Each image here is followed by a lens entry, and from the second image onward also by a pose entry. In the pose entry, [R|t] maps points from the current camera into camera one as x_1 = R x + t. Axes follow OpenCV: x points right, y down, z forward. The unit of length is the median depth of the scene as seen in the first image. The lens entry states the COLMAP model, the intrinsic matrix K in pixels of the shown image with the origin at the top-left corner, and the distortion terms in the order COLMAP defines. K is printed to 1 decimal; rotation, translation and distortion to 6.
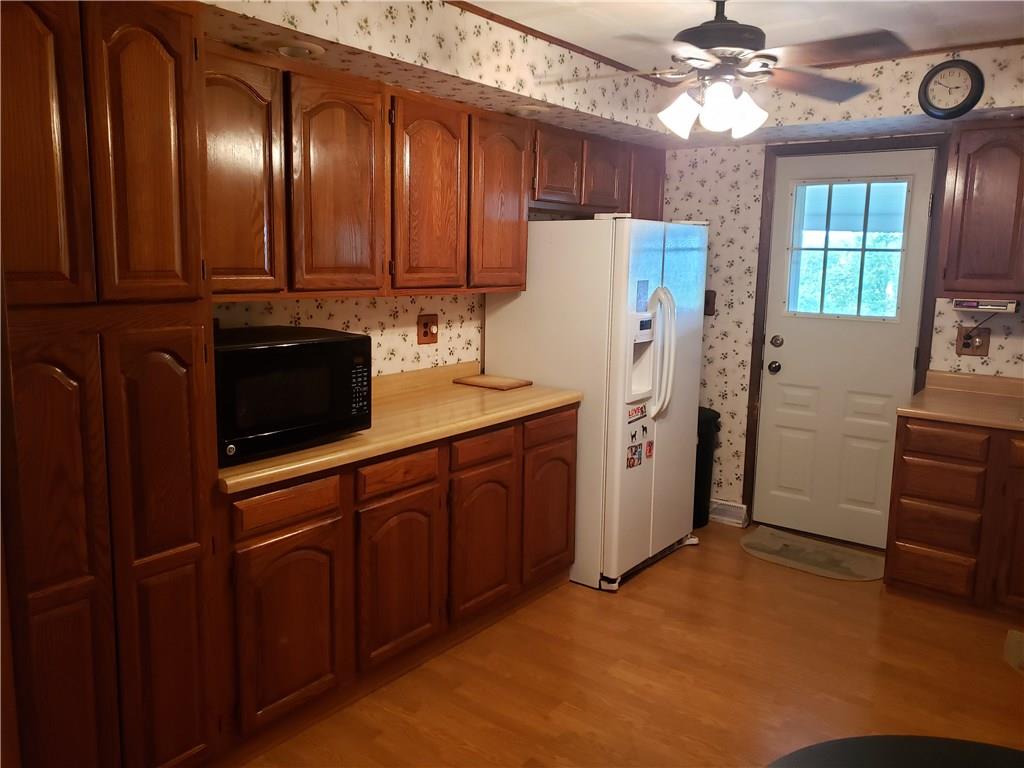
lens RADIAL K [[785.4, 0, 508.2], [0, 785.4, 382.2], [0, 0, 1]] dist [0.011278, -0.008663]
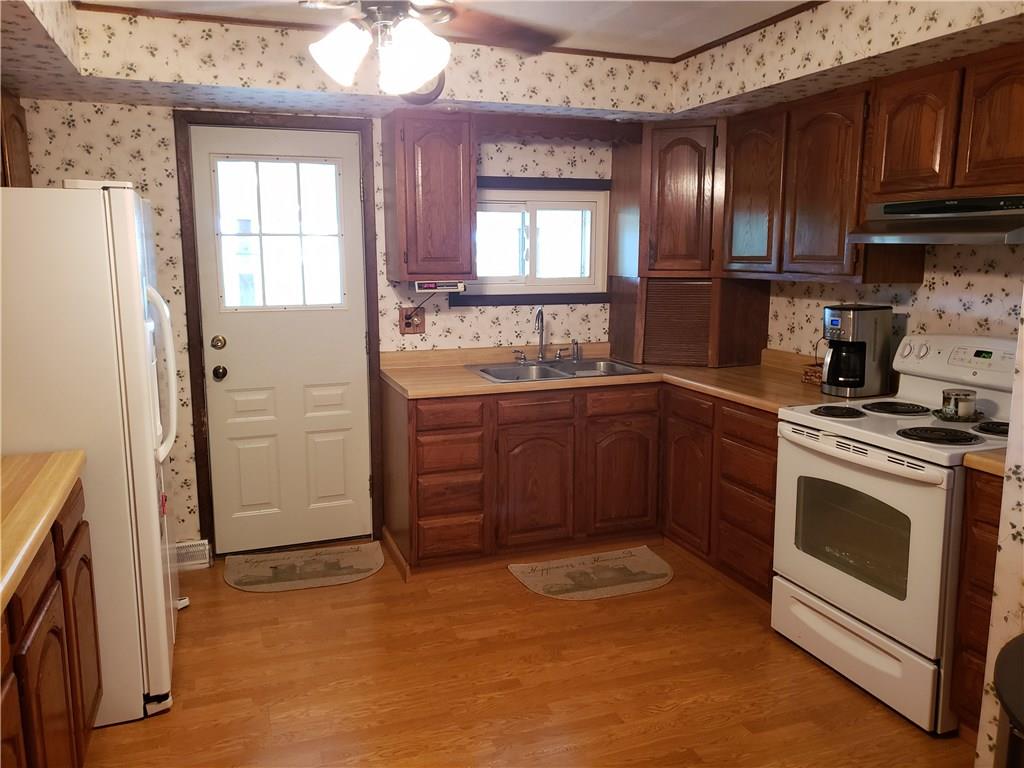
lens RADIAL K [[785.4, 0, 509.6], [0, 785.4, 381.8], [0, 0, 1]] dist [0.011278, -0.008663]
pose [[0.541008, -0.157083, 0.826218, -0.218850], [0.148509, 0.984808, 0.089991, -0.043271], [-0.827802, 0.074015, 0.556117, 0.282508]]
